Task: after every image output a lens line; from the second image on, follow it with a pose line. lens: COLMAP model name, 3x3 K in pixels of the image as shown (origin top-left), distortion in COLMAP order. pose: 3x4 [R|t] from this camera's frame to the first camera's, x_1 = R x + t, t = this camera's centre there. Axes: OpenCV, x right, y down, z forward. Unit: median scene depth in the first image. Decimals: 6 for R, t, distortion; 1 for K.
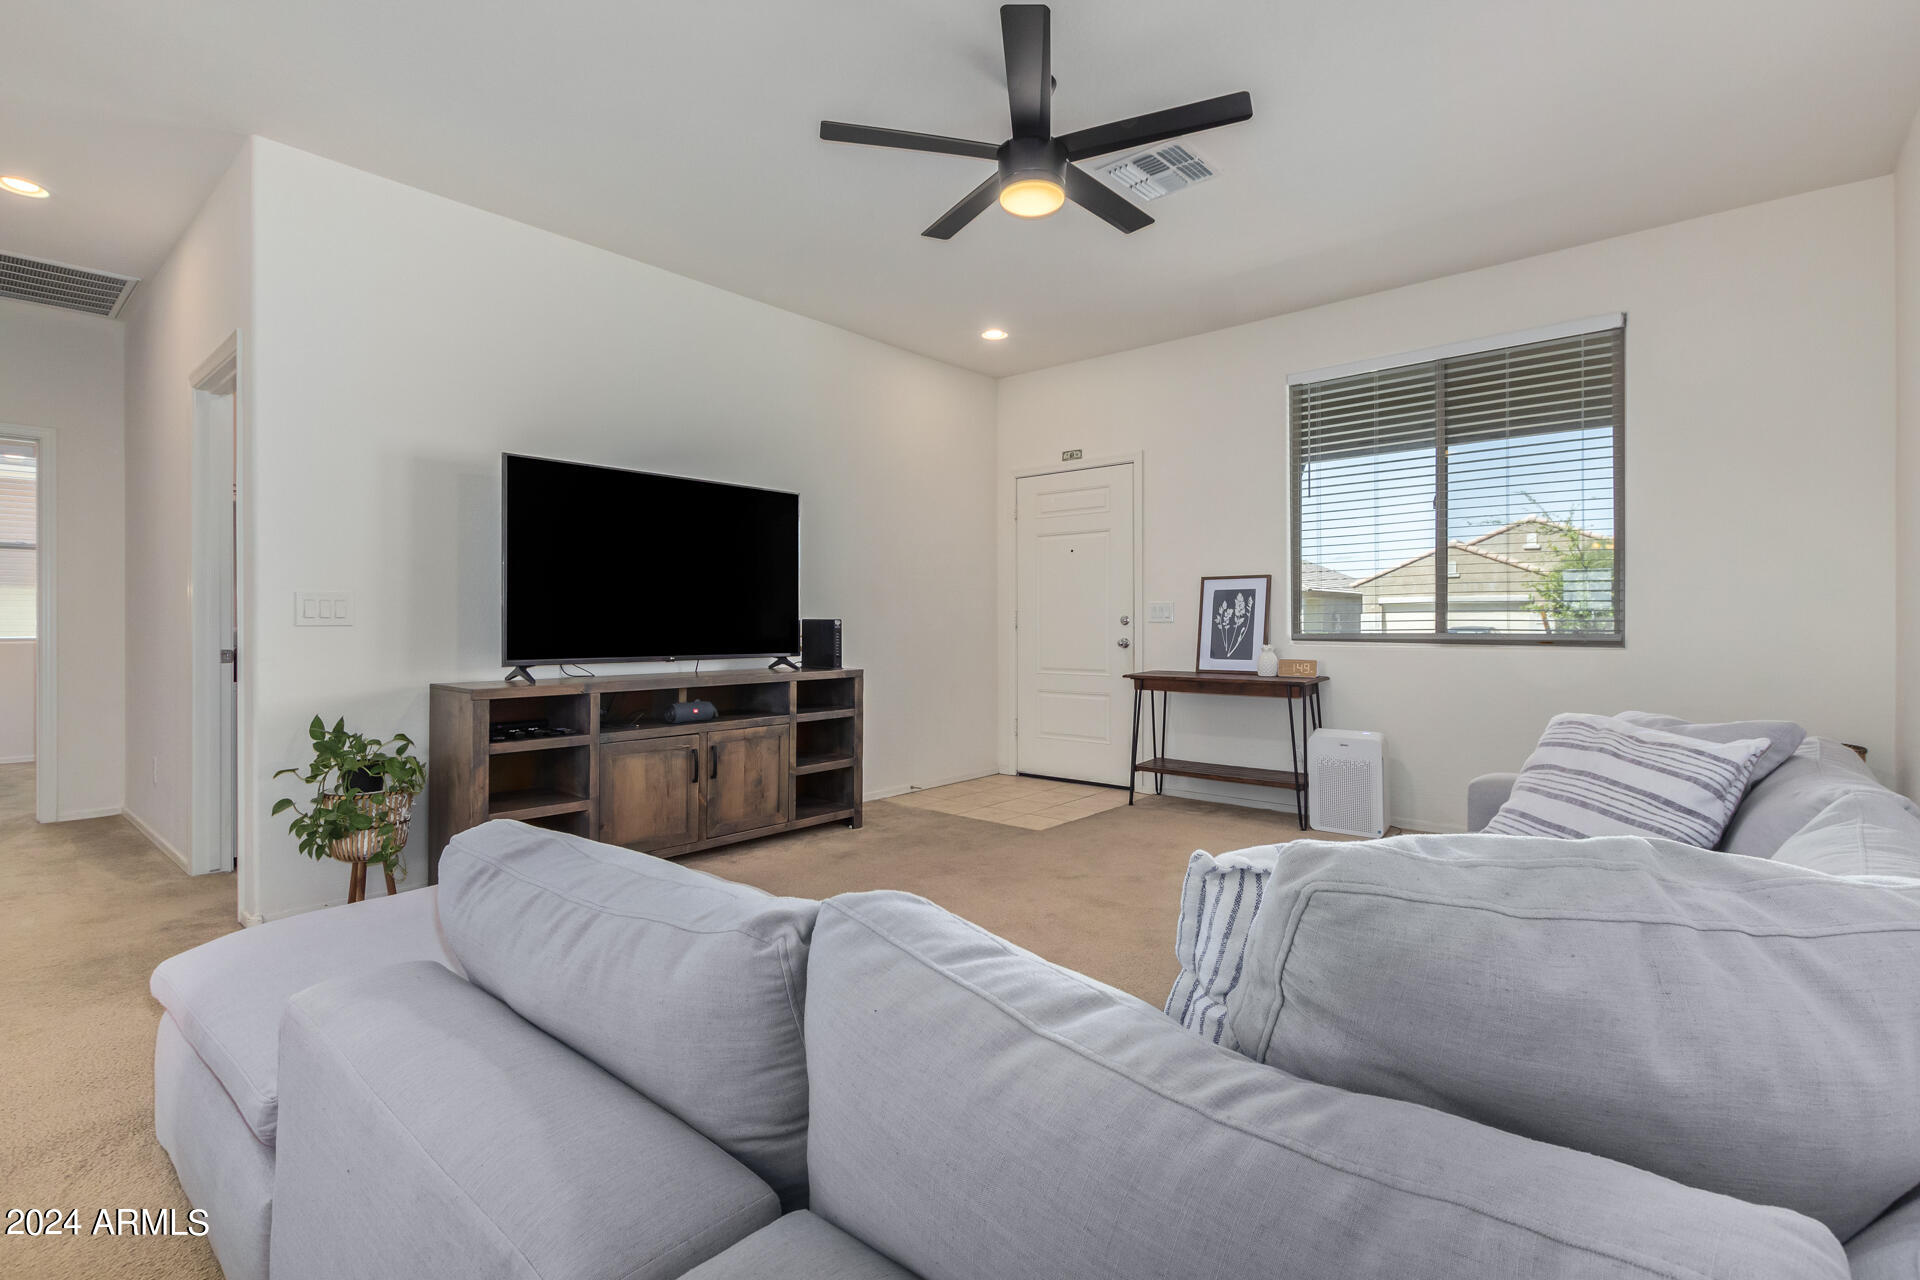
lens RADIAL K [[882.7, 0, 959.2], [0, 882.7, 623.7], [0, 0, 1]] dist [-0.002585, -0.000775]
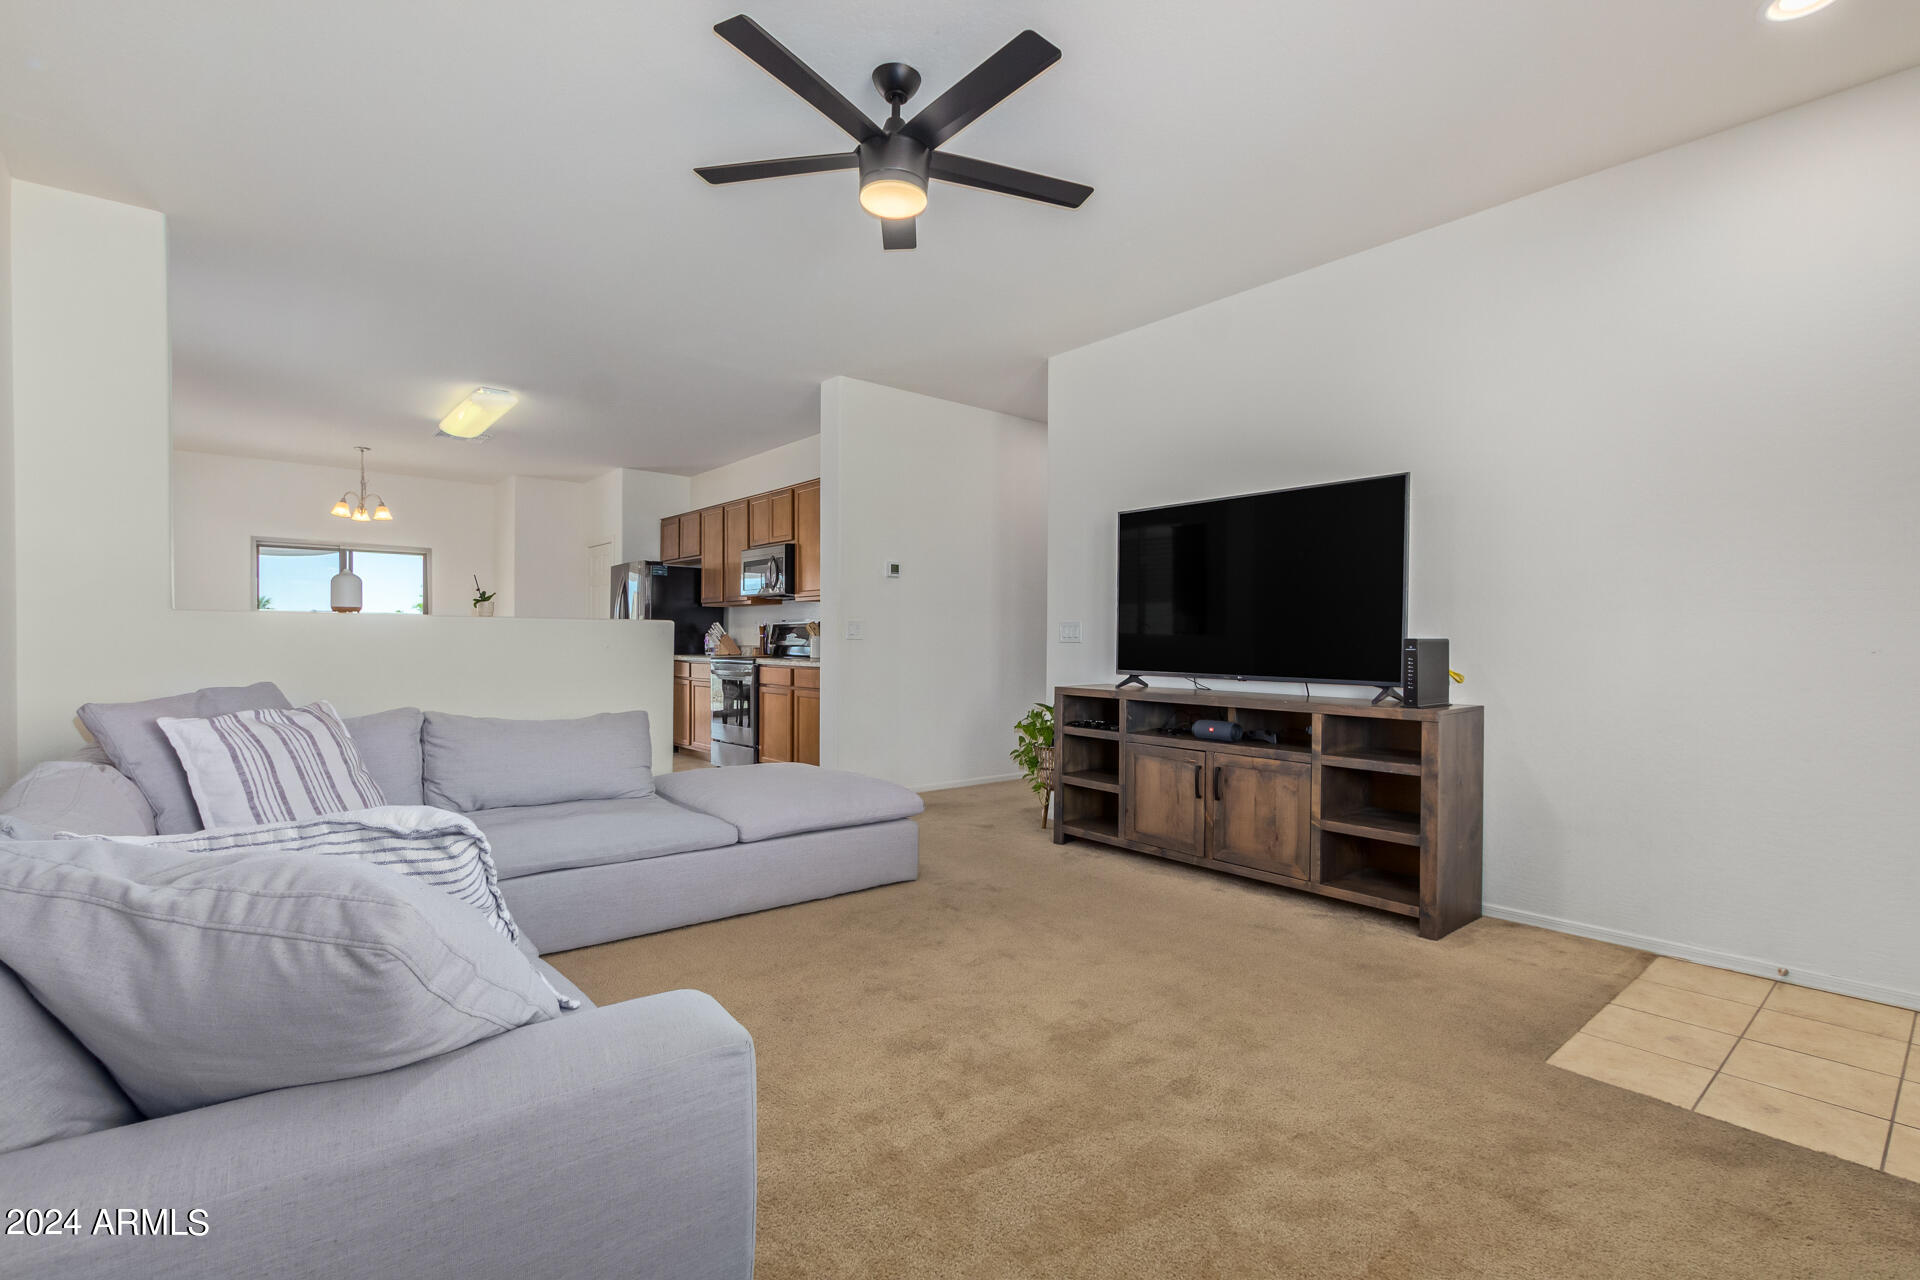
lens RADIAL K [[882.7, 0, 959.5], [0, 882.7, 642.8], [0, 0, 1]] dist [-0.002585, -0.000775]
pose [[-0.151590, 0.006432, -0.988423, 0.624791], [-0.005302, 0.999959, 0.007321, -0.005005], [0.988429, 0.006351, -0.151549, 0.732335]]
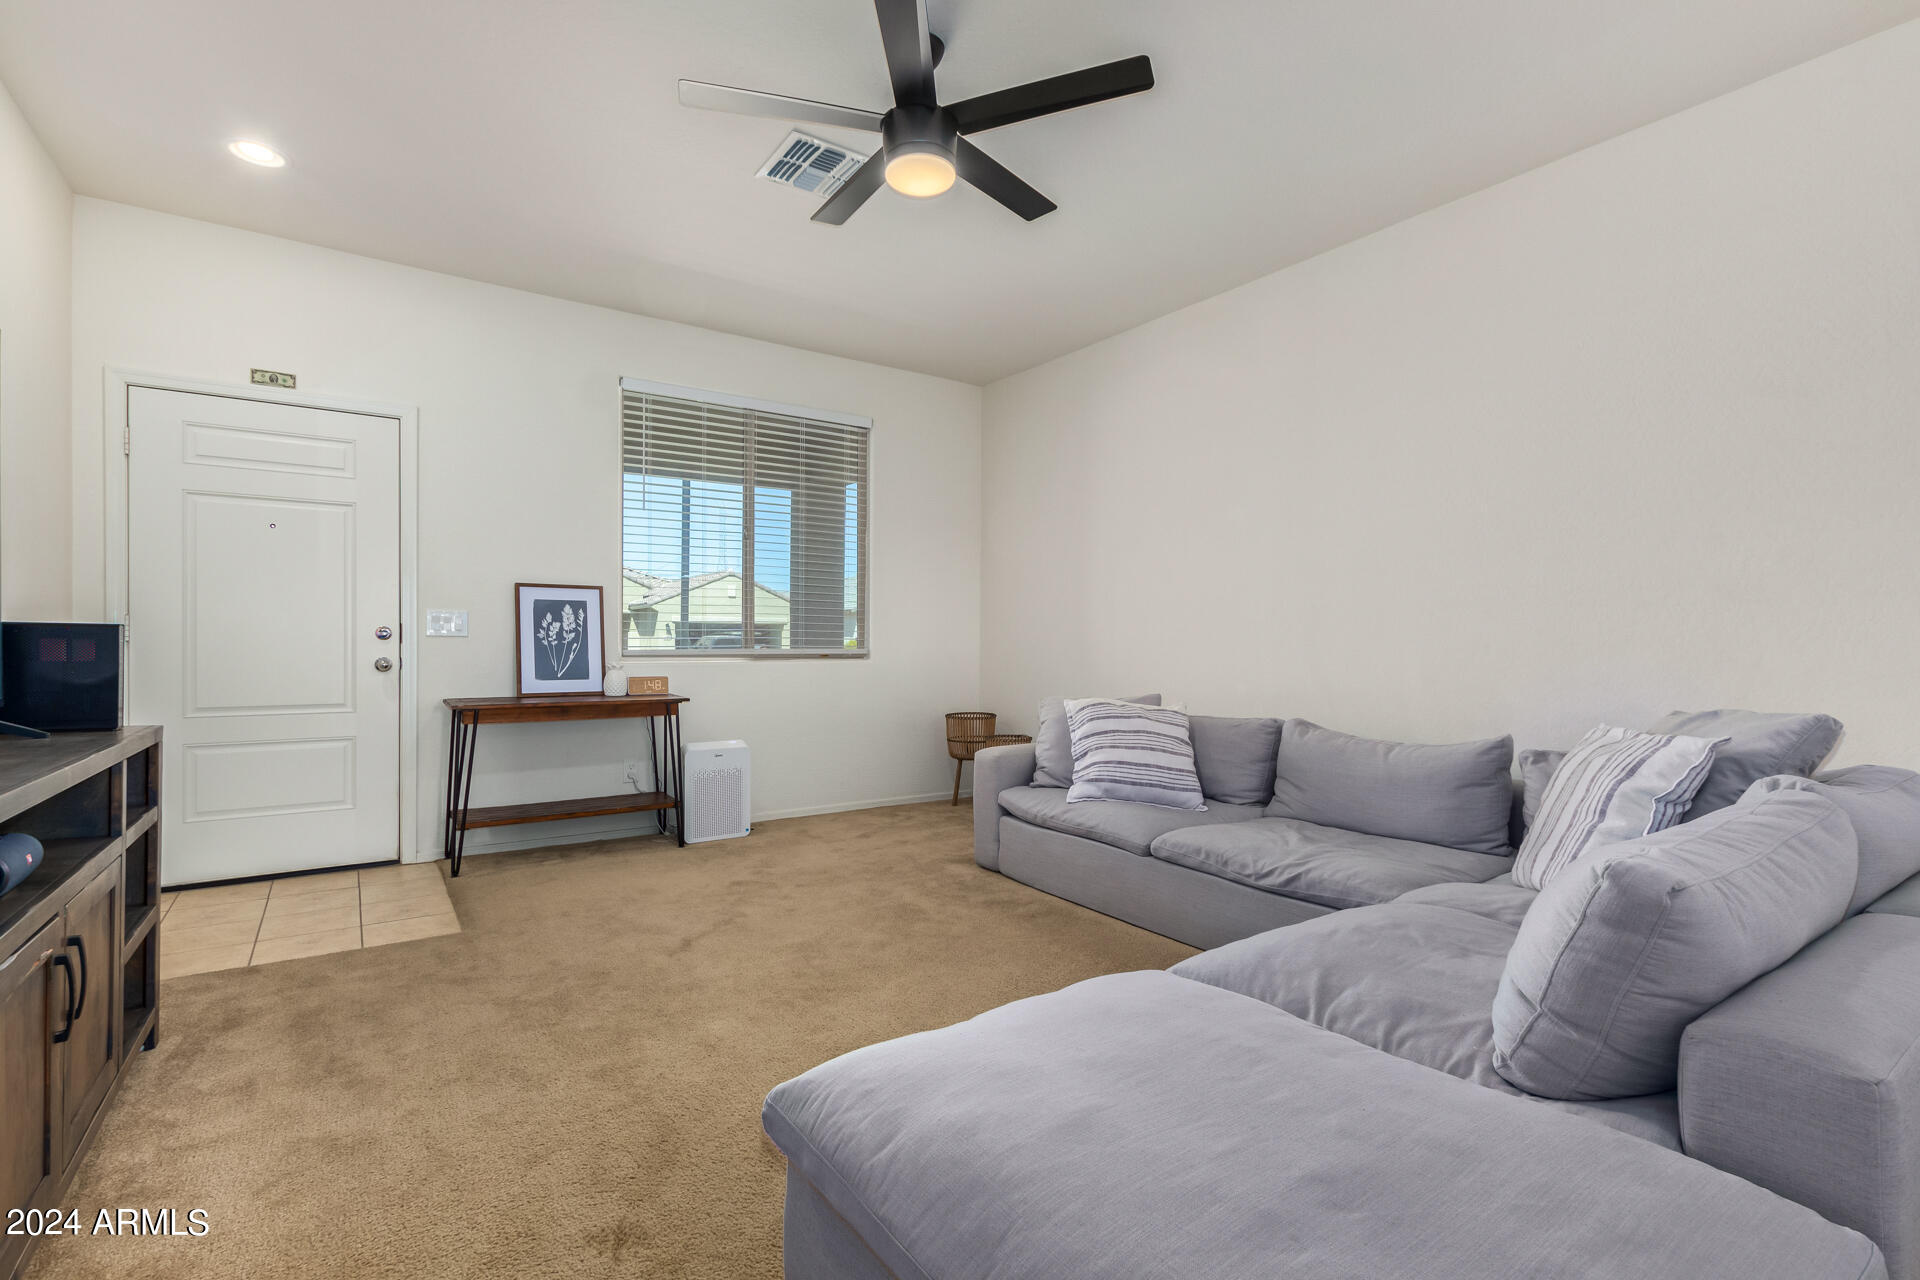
lens RADIAL K [[882.7, 0, 959.4], [0, 882.7, 647.1], [0, 0, 1]] dist [-0.002585, -0.000775]
pose [[0.246504, -0.002629, 0.969138, -0.482112], [-0.007370, 0.999962, 0.004588, 0.001022], [-0.969114, -0.008274, 0.246475, 0.437613]]
